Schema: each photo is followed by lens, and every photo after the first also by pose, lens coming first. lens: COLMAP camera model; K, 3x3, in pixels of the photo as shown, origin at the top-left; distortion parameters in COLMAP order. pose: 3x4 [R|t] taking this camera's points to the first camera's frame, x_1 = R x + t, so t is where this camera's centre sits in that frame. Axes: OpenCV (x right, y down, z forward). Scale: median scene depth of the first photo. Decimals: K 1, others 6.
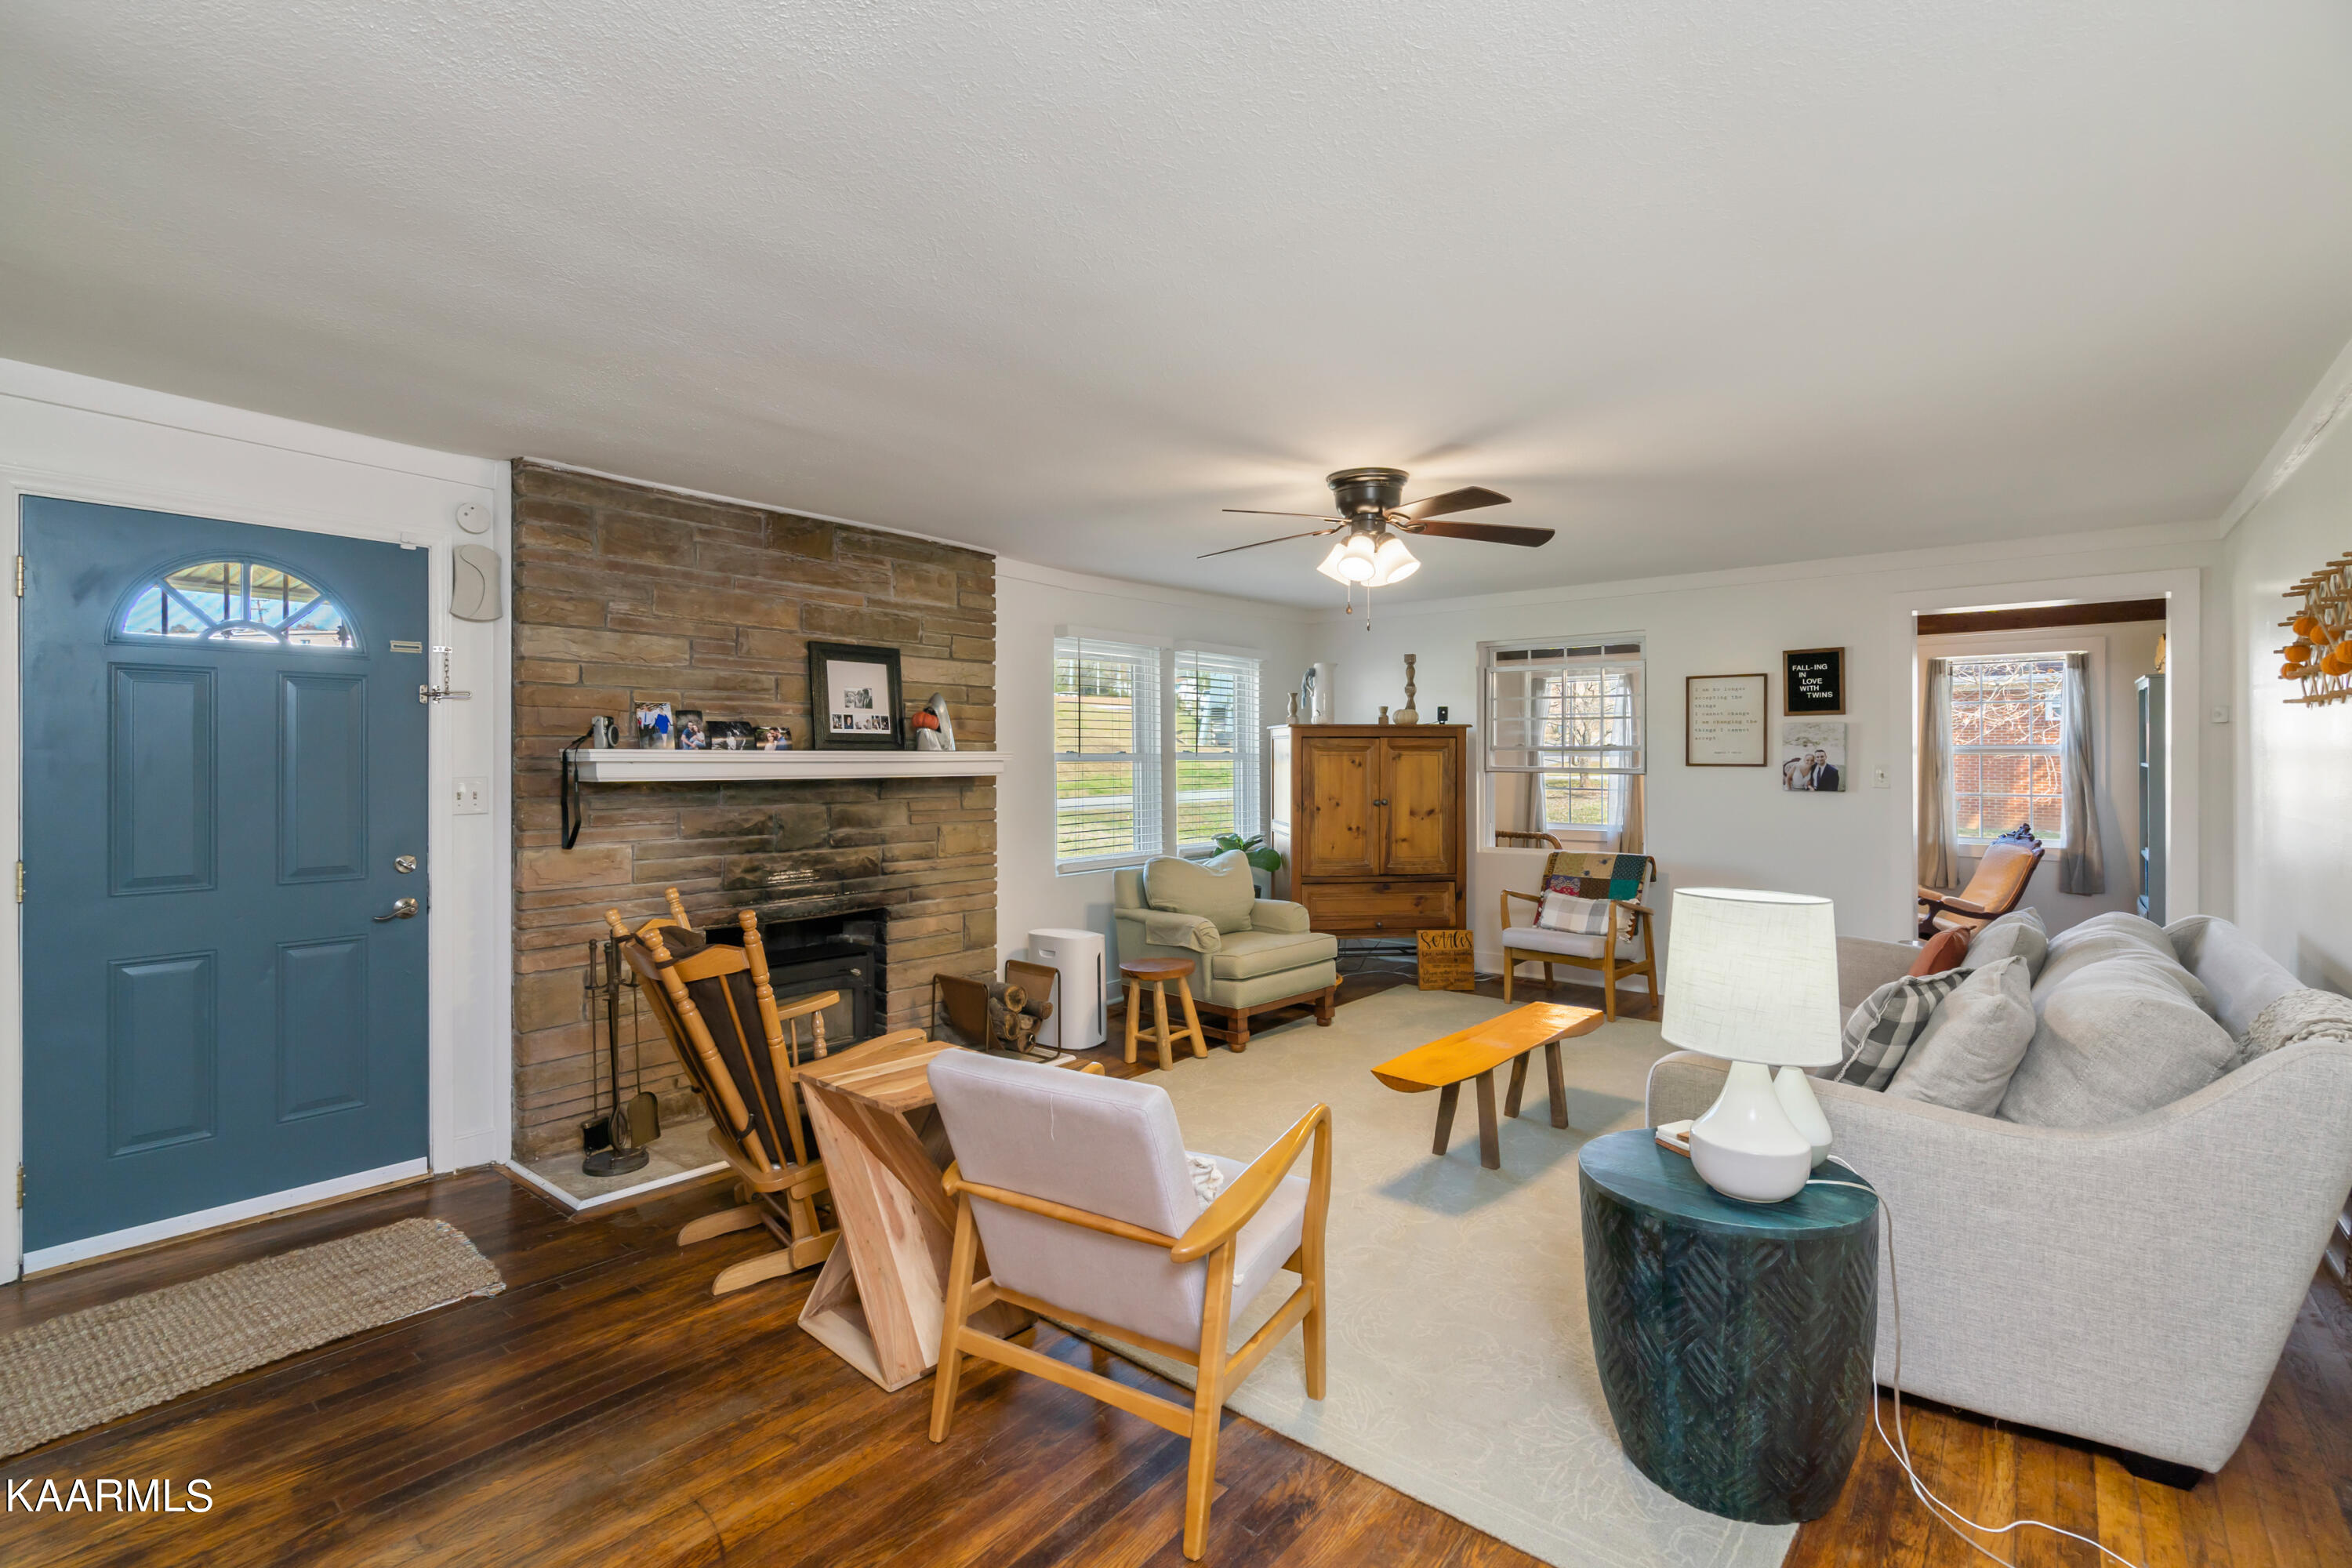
lens RADIAL K [[1082.4, 0, 1177.4], [0, 1082.4, 753.8], [0, 0, 1]] dist [-0.001072, 0.000188]
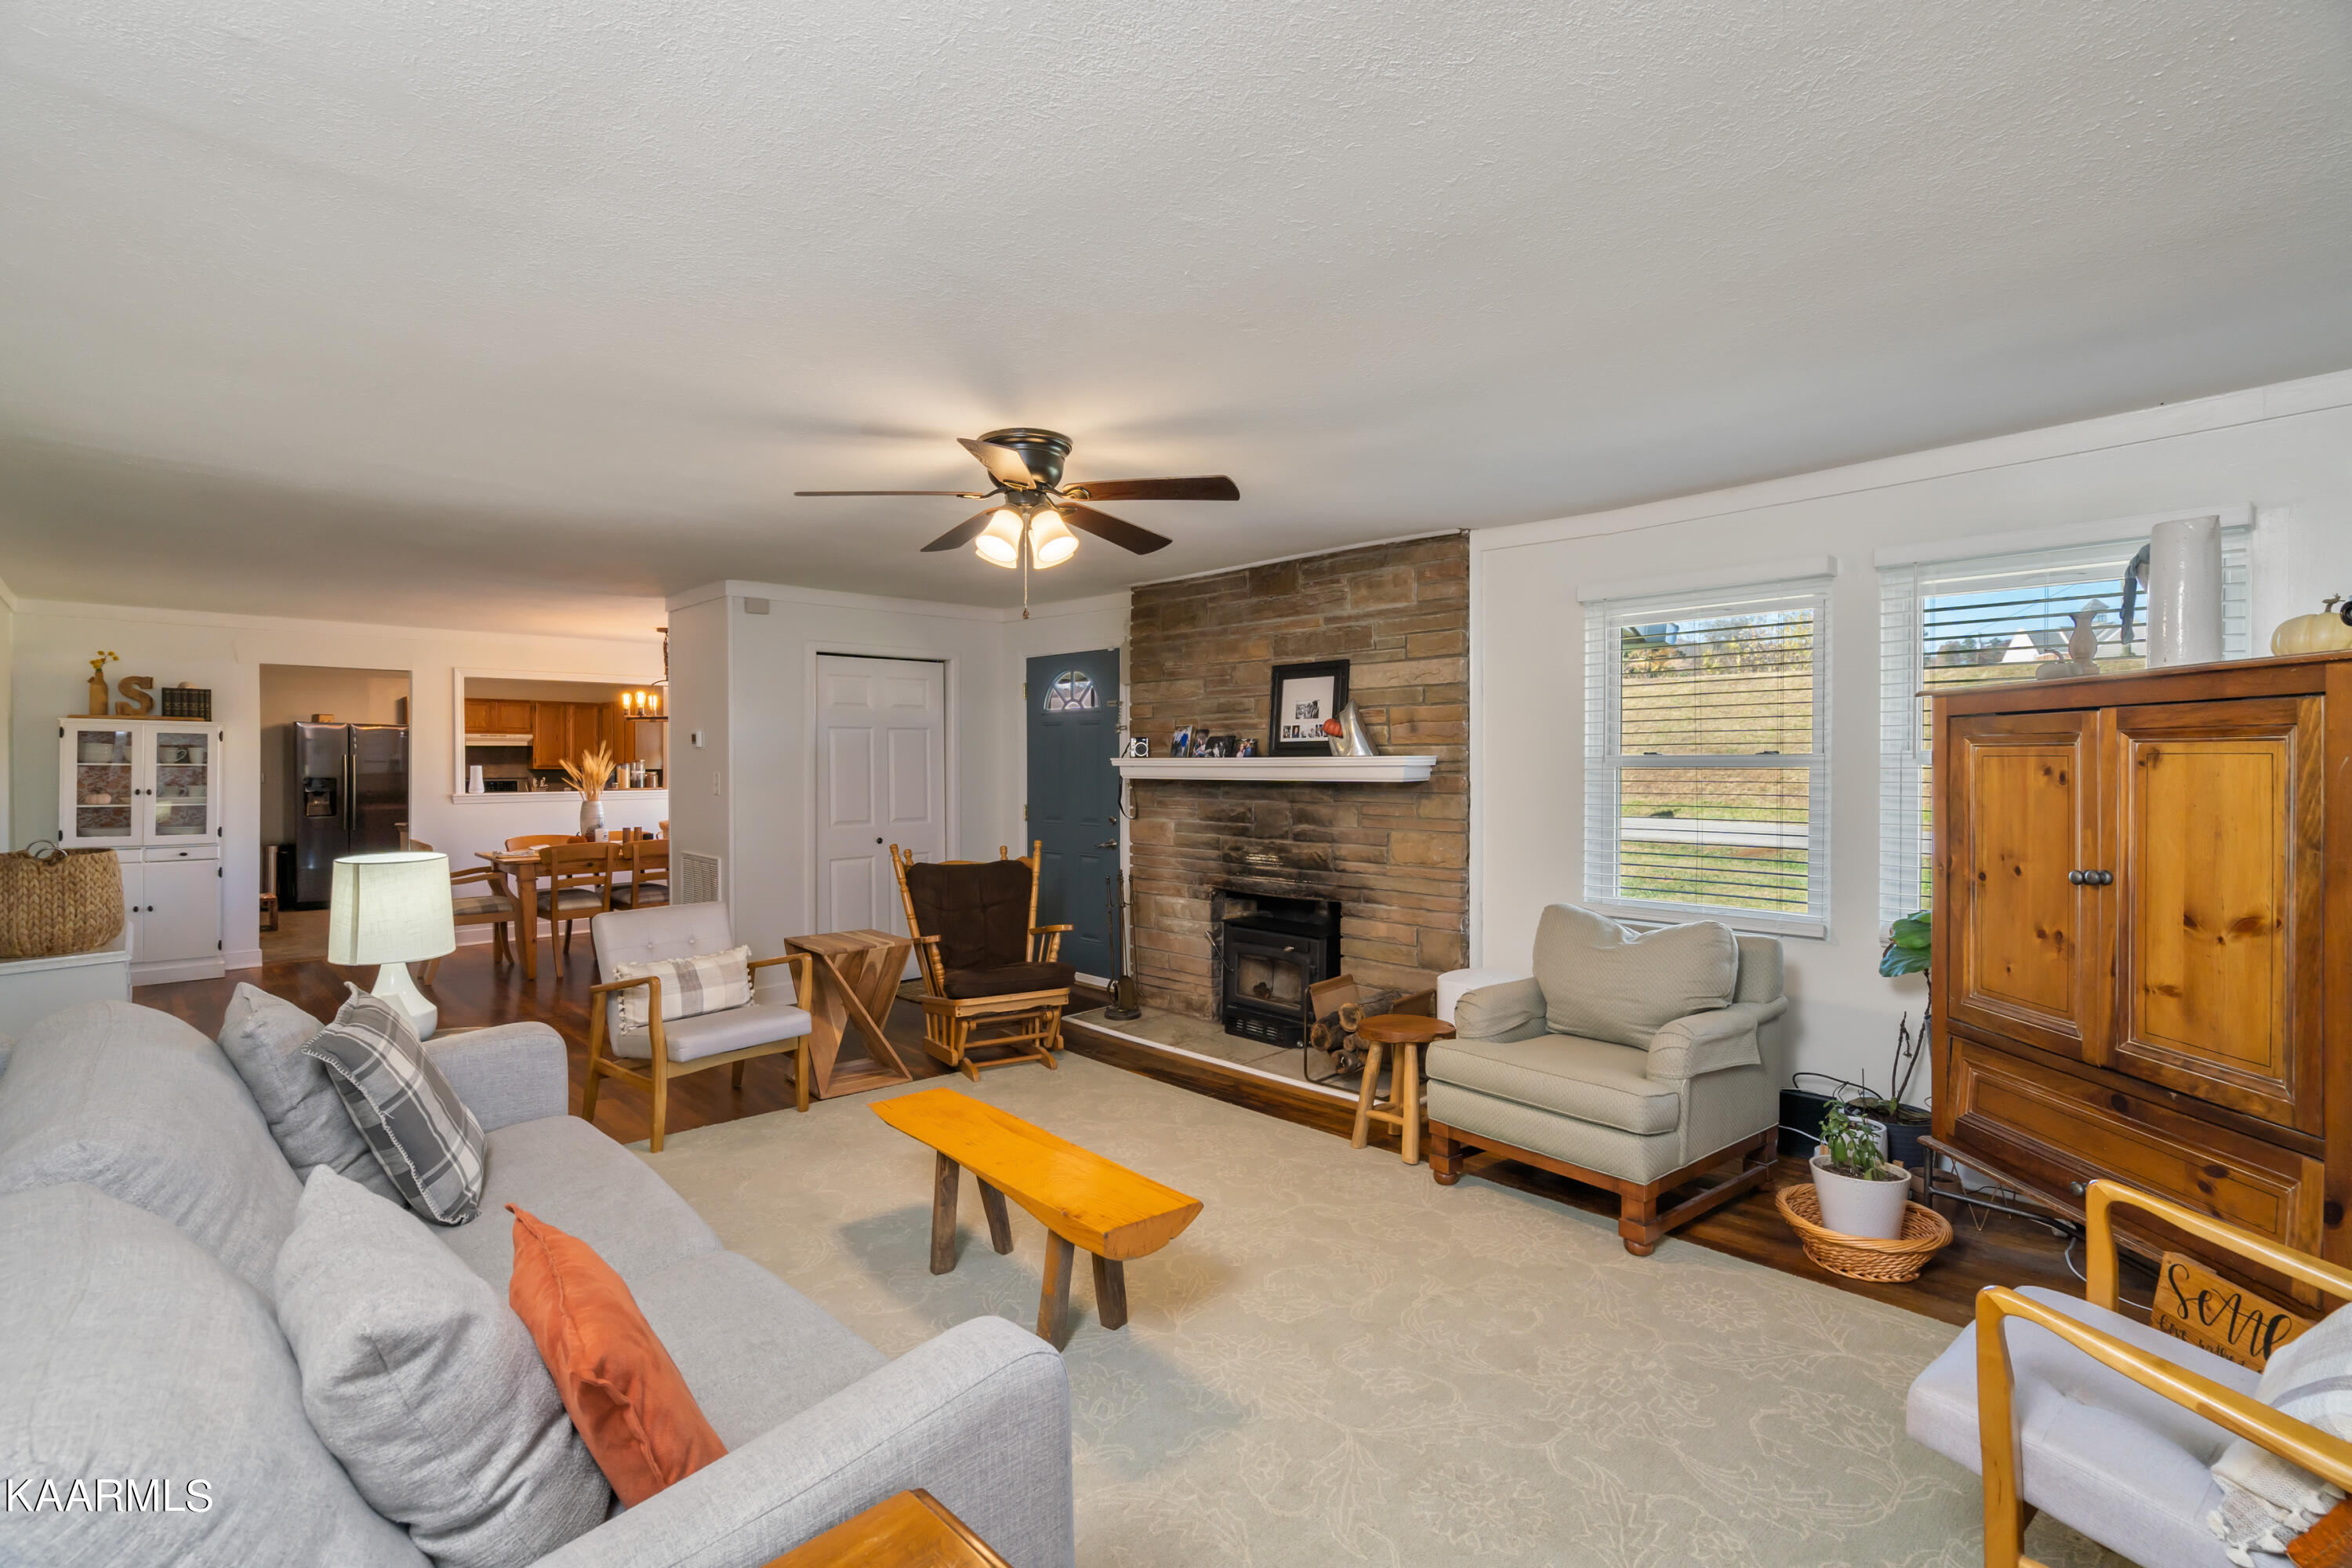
lens RADIAL K [[1055.3, 0, 1176.0], [0, 1055.3, 784.0], [0, 0, 1]] dist [-0.000433, -0.000110]
pose [[-0.104103, 0.020060, -0.994364, 0.774433], [0.006596, 0.999789, 0.019478, 0.003101], [0.994545, -0.004531, -0.104213, 0.933126]]
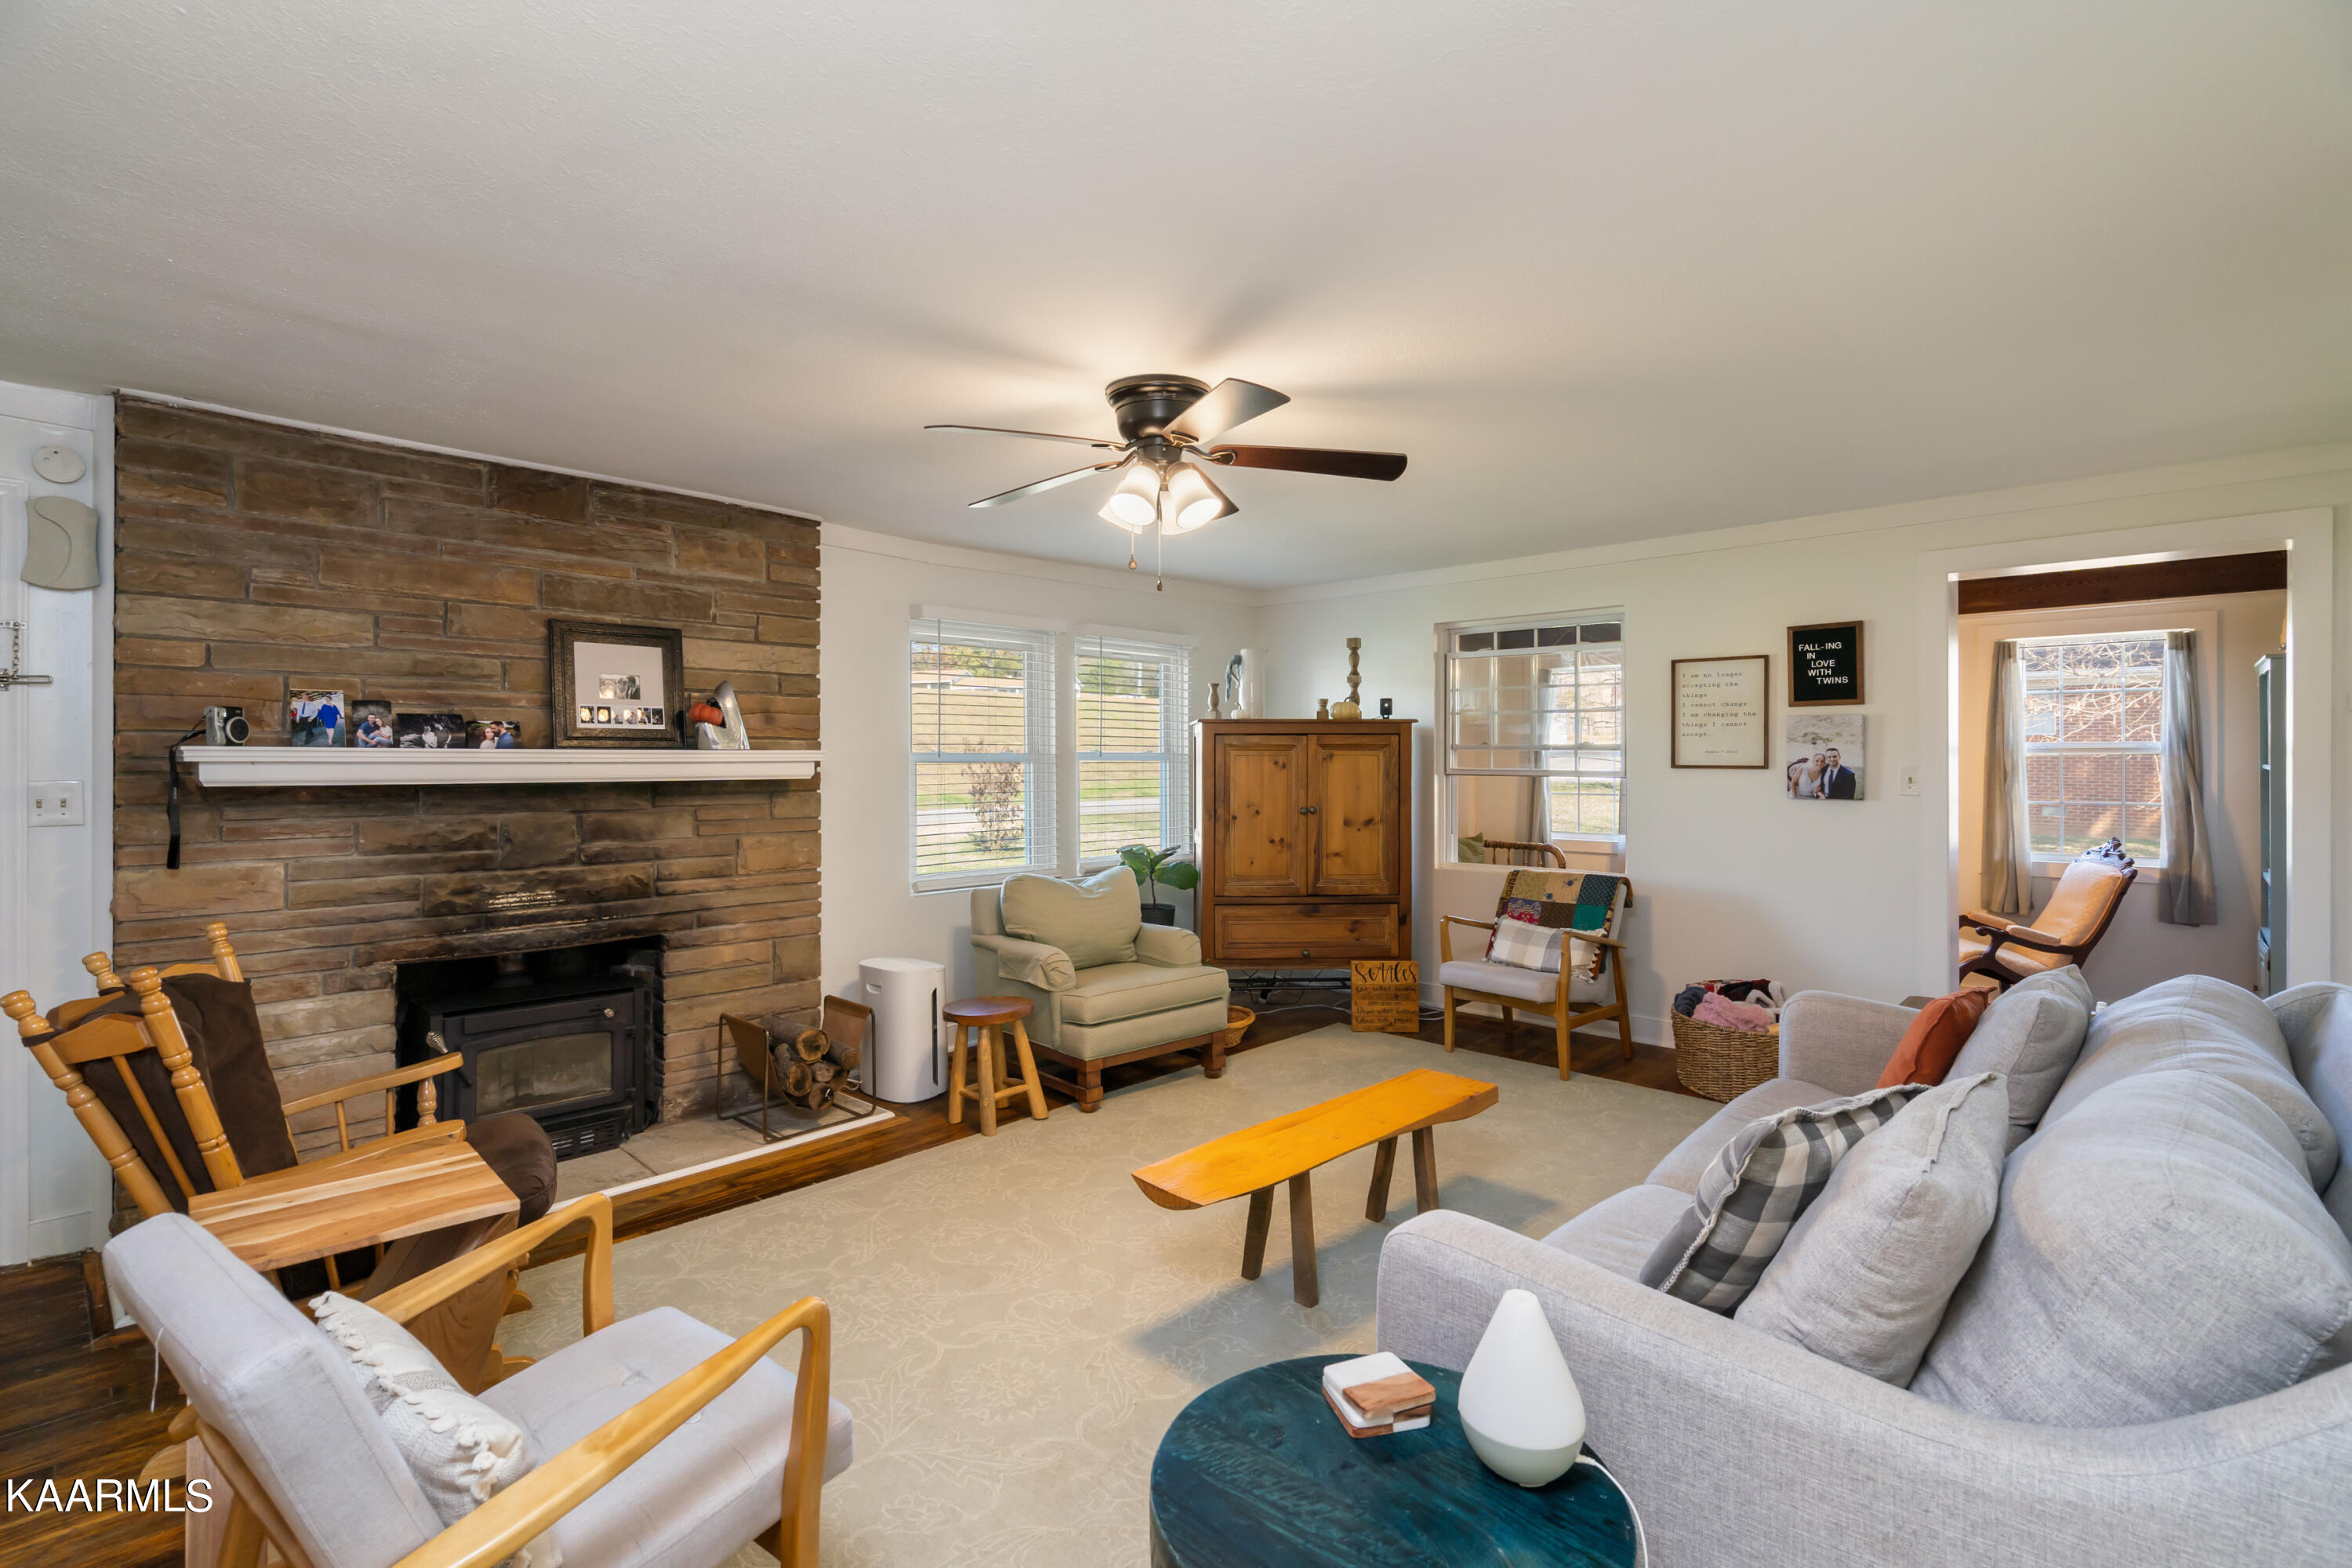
lens RADIAL K [[1081.5, 0, 1172.2], [0, 1081.5, 755.0], [0, 0, 1]] dist [-0.001221, -0.000114]
pose [[0.997305, -0.000421, -0.073369, 0.187136], [0.000357, 1.000000, -0.000881, 0.002384], [0.073369, 0.000852, 0.997304, 0.183136]]
